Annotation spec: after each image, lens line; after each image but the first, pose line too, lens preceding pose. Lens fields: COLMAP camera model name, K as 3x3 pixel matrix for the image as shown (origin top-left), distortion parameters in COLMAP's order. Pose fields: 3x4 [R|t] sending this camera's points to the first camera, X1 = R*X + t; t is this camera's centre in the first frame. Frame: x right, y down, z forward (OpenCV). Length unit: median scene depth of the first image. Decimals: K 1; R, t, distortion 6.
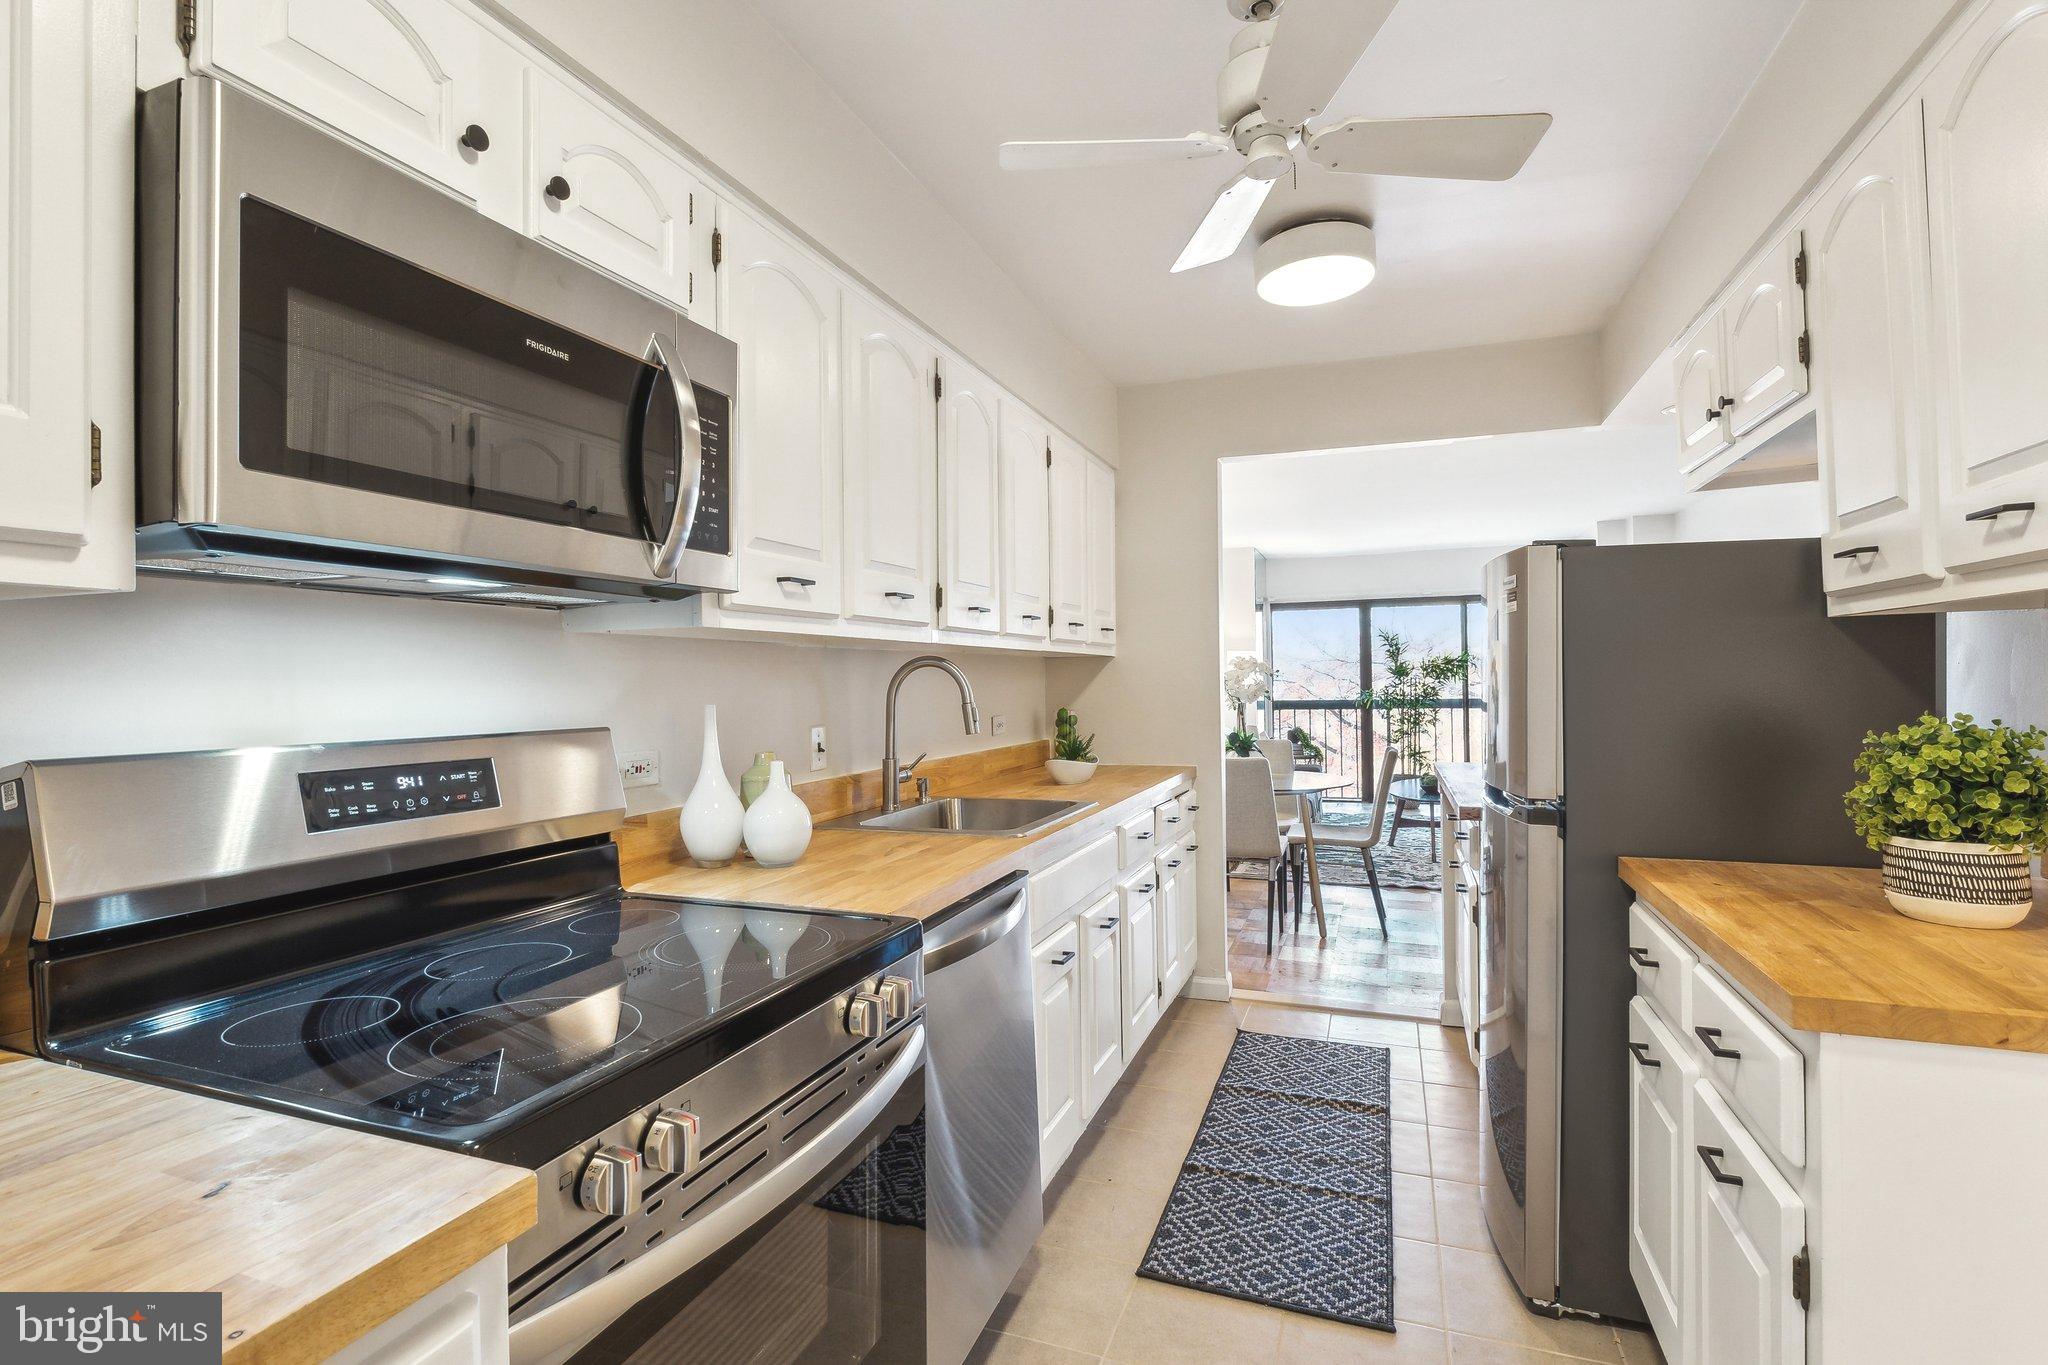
lens RADIAL K [[952.8, 0, 1027.5], [0, 952.8, 675.8], [0, 0, 1]] dist [0.000535, 0.000025]
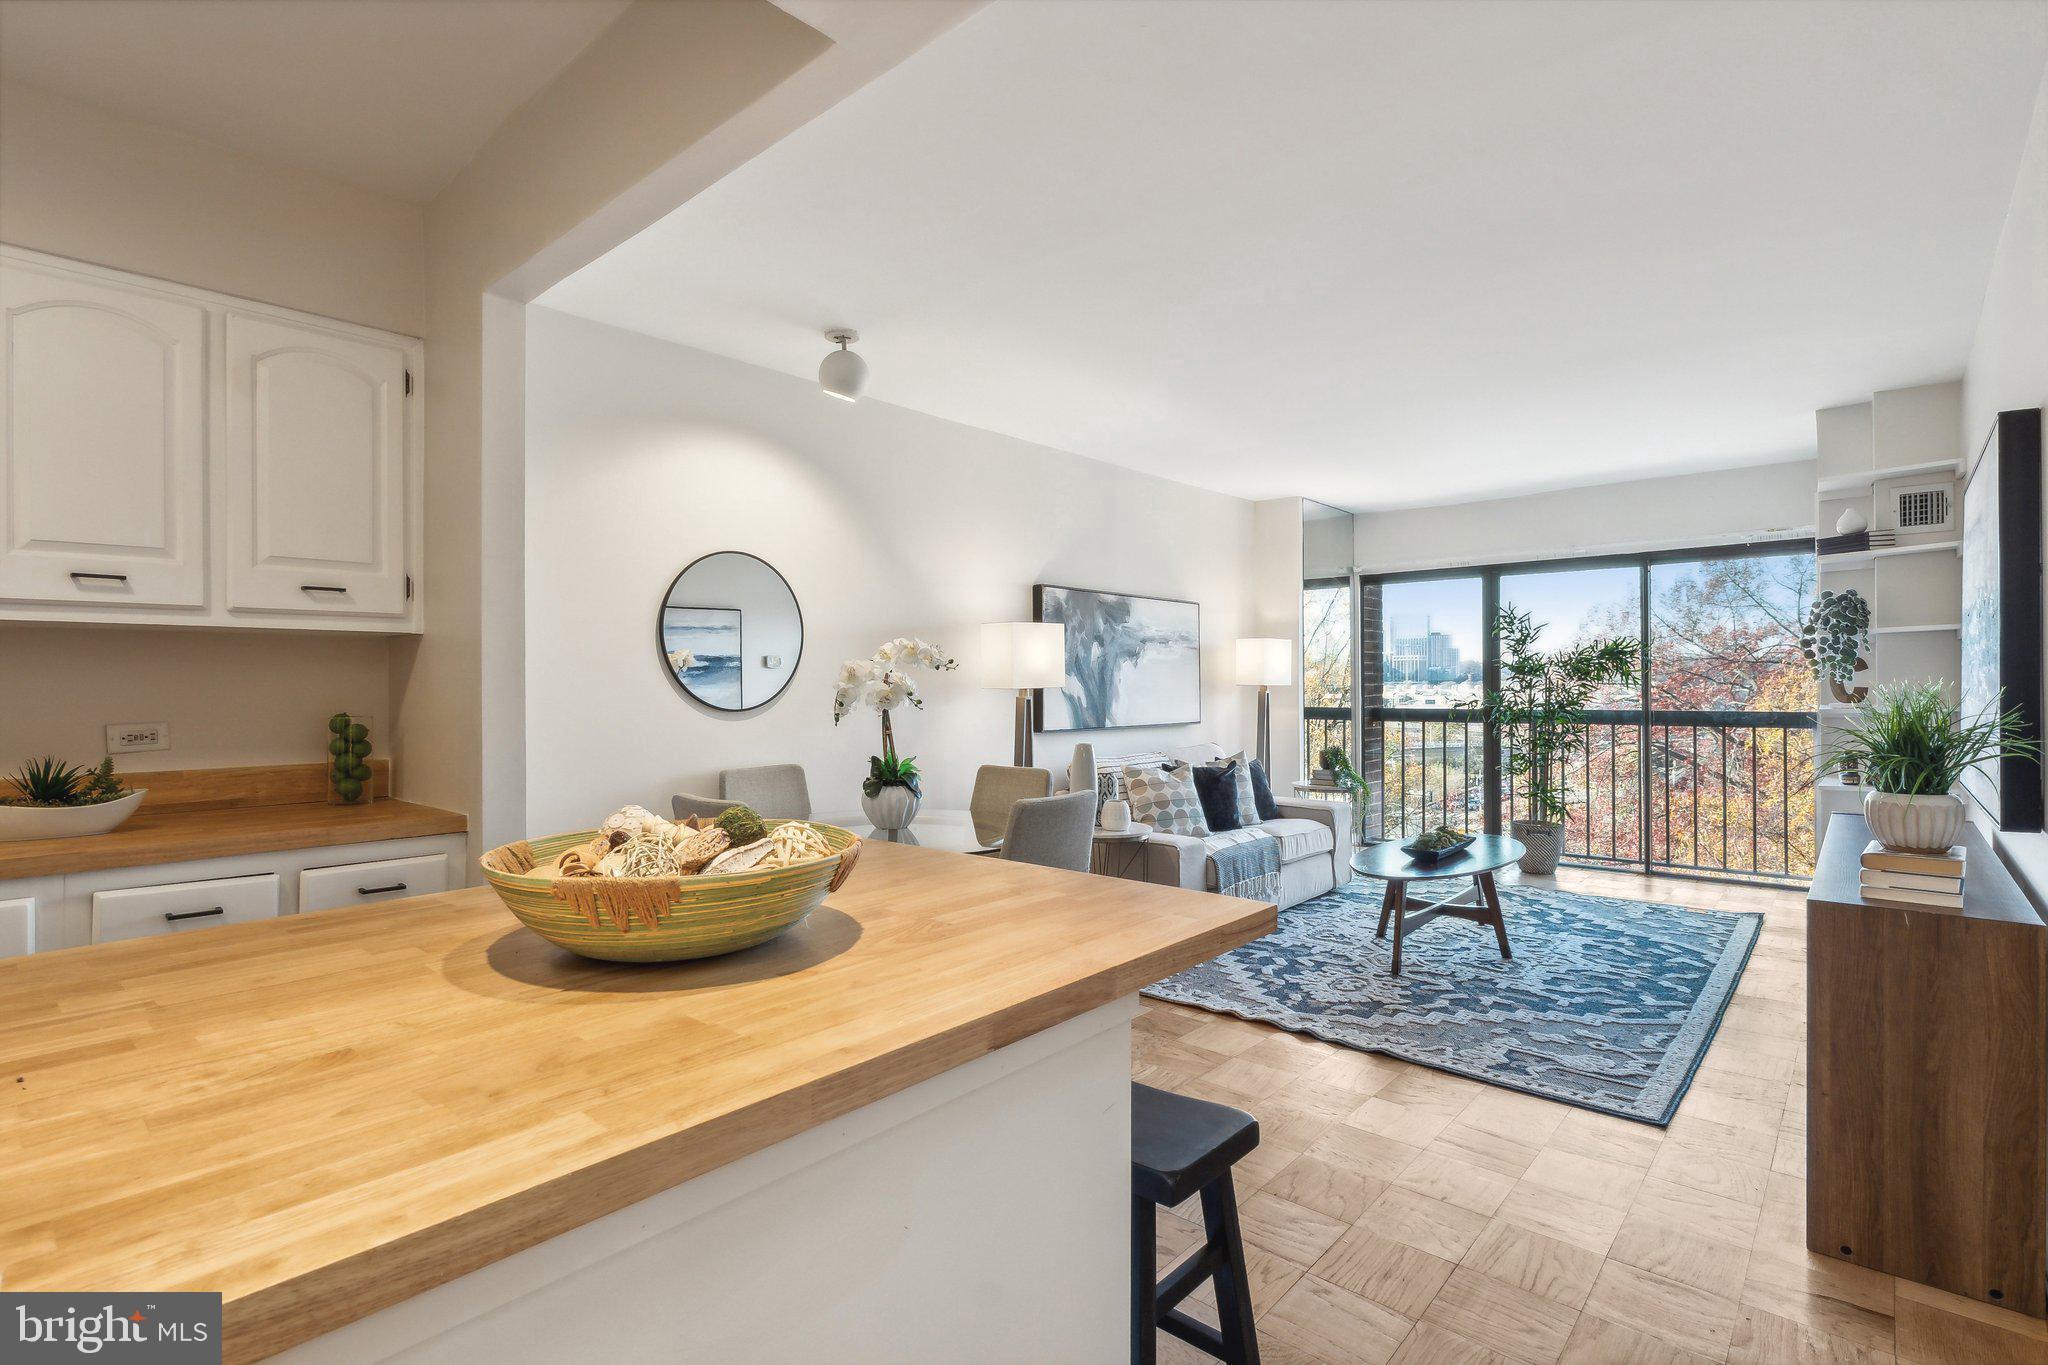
lens RADIAL K [[968.5, 0, 1028.5], [0, 968.5, 684.3], [0, 0, 1]] dist [-0.003006, 0.000380]
pose [[0.936392, 0.009330, -0.350830, 1.088814], [-0.006305, 0.999932, 0.009766, 0.006626], [0.350898, -0.006933, 0.936388, 0.842070]]
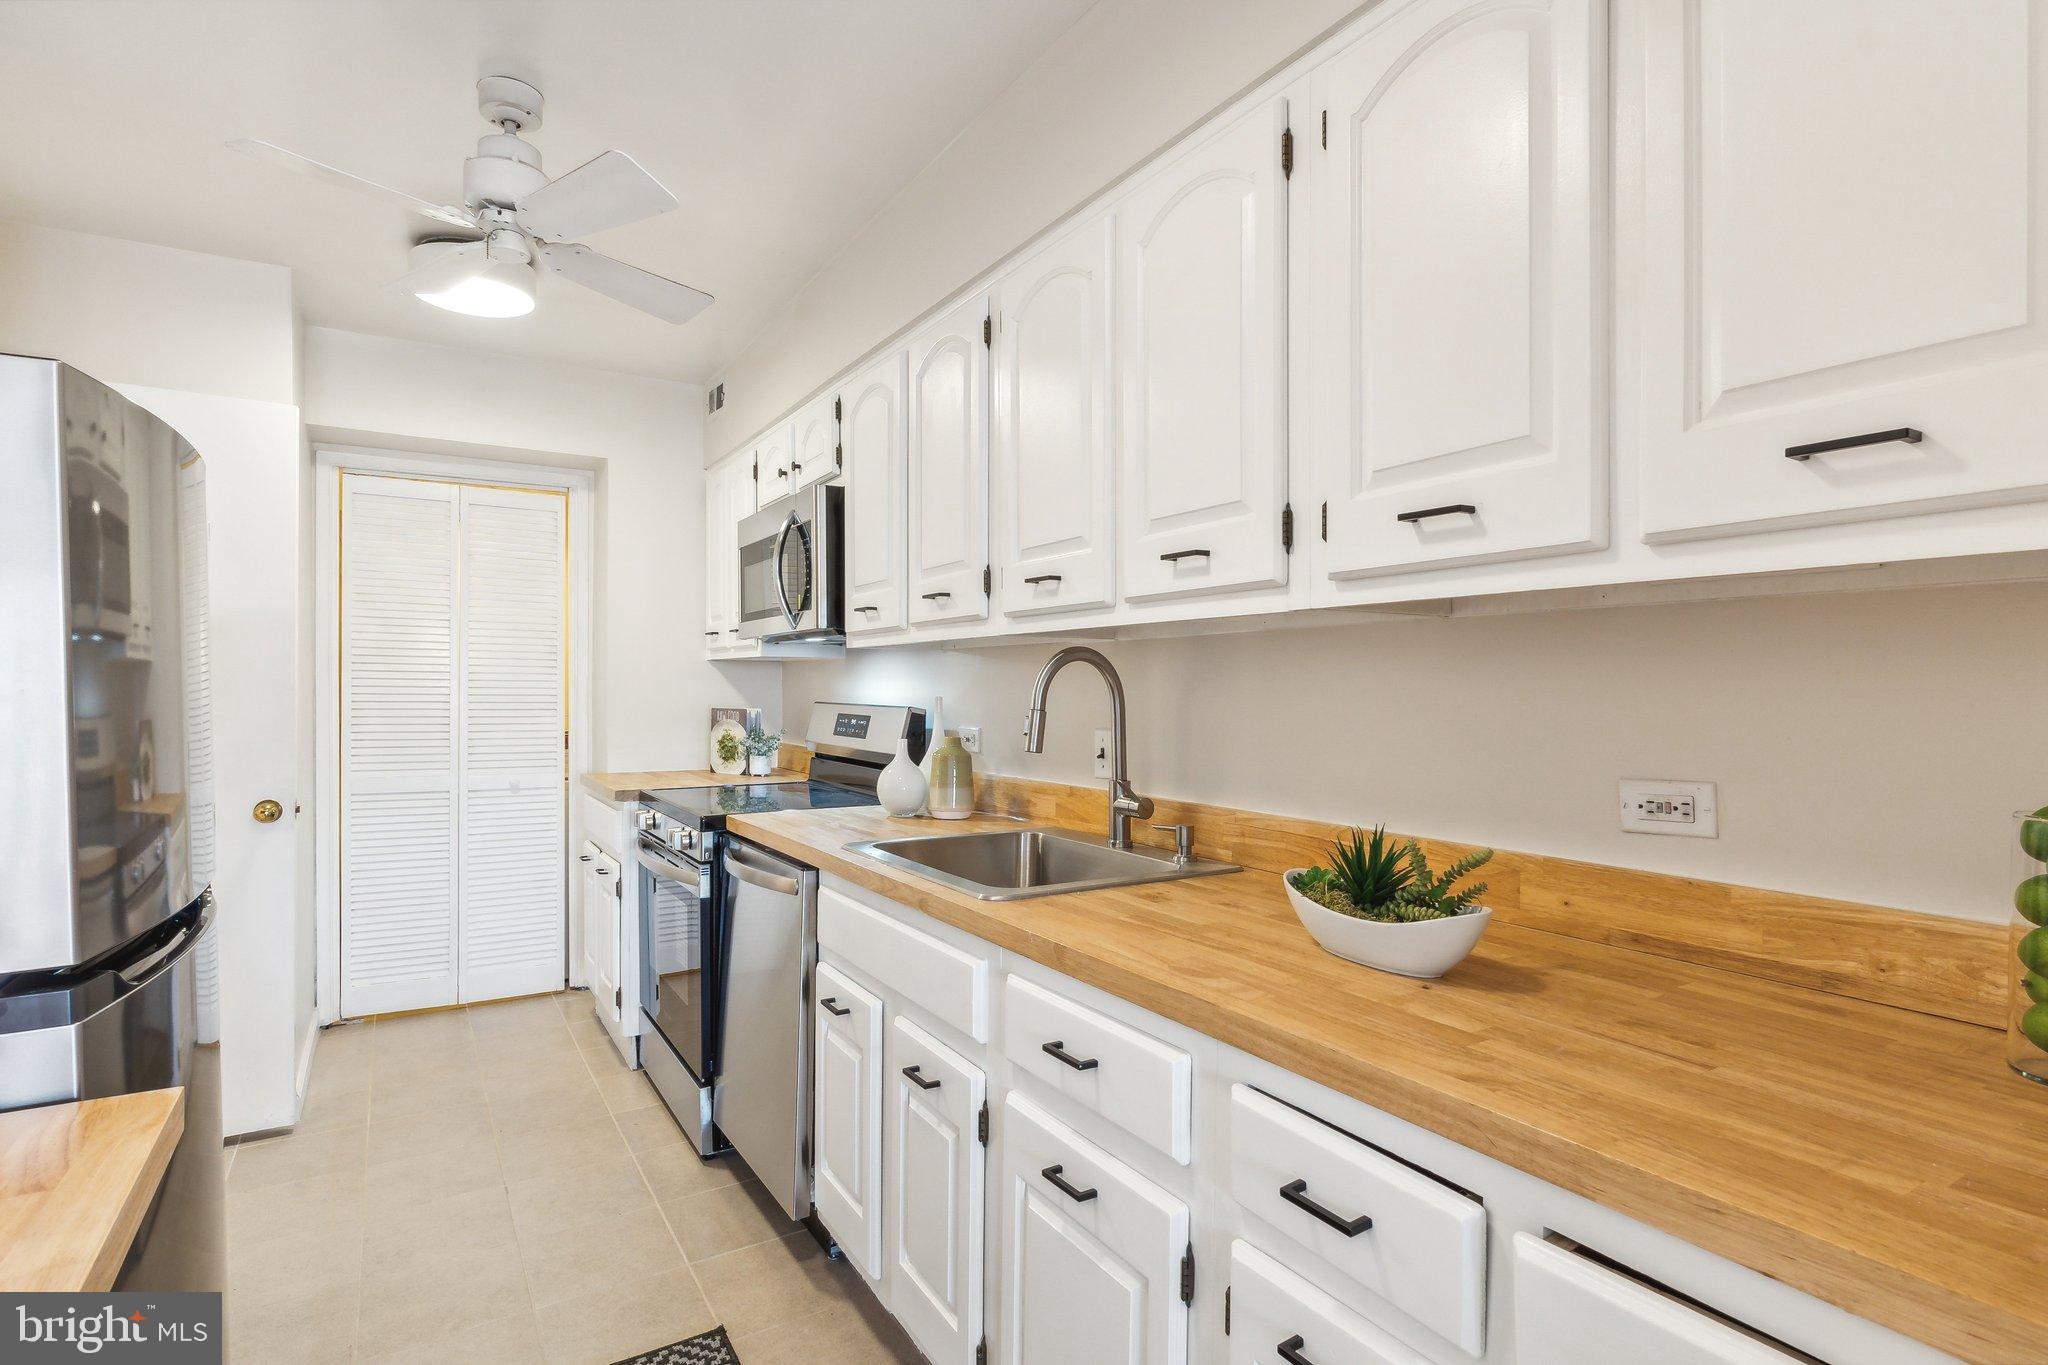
lens RADIAL K [[1004.5, 0, 1025.8], [0, 1004.5, 693.5], [0, 0, 1]] dist [-0.001148, -0.000034]
pose [[-0.601275, 0.016498, -0.798872, 0.560282], [0.008663, 0.999863, 0.014128, 0.004511], [0.798995, 0.001575, -0.601336, 1.459491]]
